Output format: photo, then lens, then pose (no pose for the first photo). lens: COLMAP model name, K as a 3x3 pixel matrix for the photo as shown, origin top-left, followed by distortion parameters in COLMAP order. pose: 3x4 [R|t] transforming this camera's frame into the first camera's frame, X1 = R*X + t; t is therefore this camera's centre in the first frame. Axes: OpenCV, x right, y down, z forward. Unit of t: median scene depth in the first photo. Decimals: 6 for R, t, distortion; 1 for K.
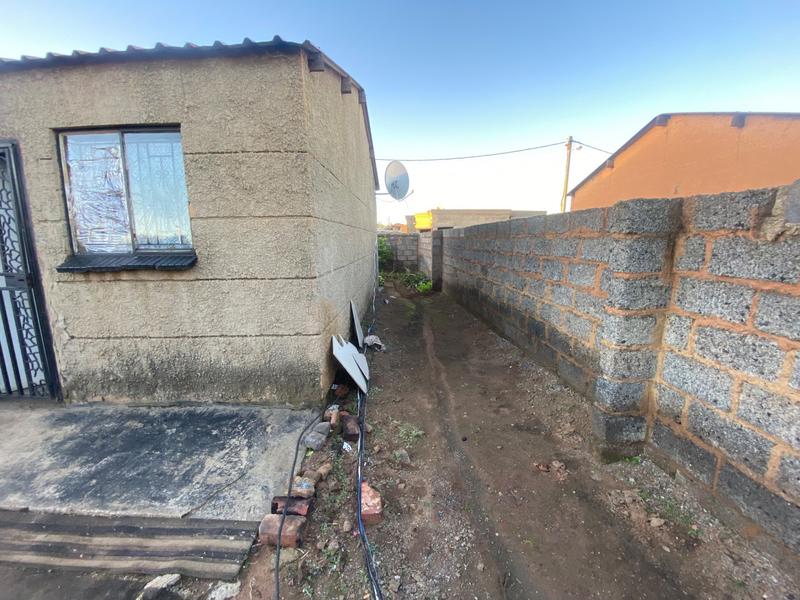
lens RADIAL K [[325.6, 0, 400.0], [0, 325.6, 300.0], [0, 0, 1]] dist [0.018177, -0.021152]
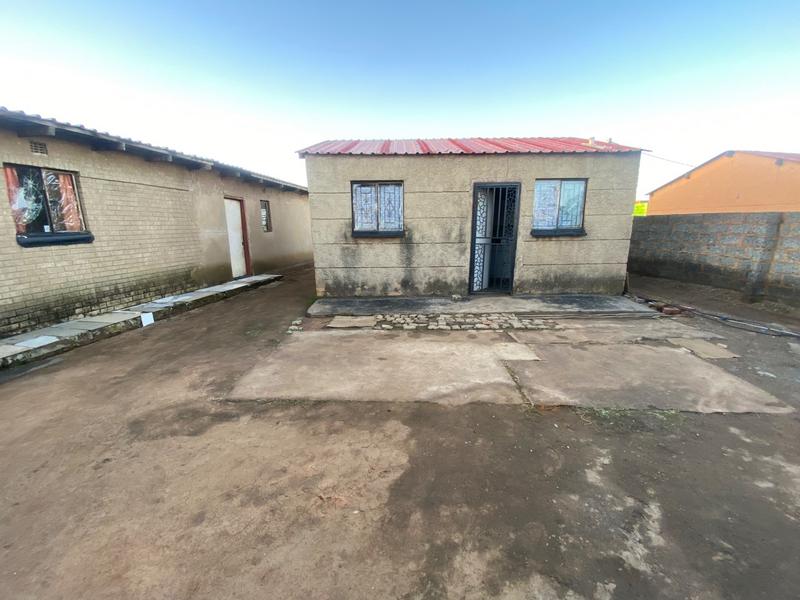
lens RADIAL K [[325.6, 0, 400.0], [0, 325.6, 300.0], [0, 0, 1]] dist [0.018177, -0.021152]
pose [[0.999937, -0.002570, 0.010883, -2.022121], [0.002199, 0.999419, 0.034006, 0.301242], [-0.010964, -0.033980, 0.999362, -1.462887]]
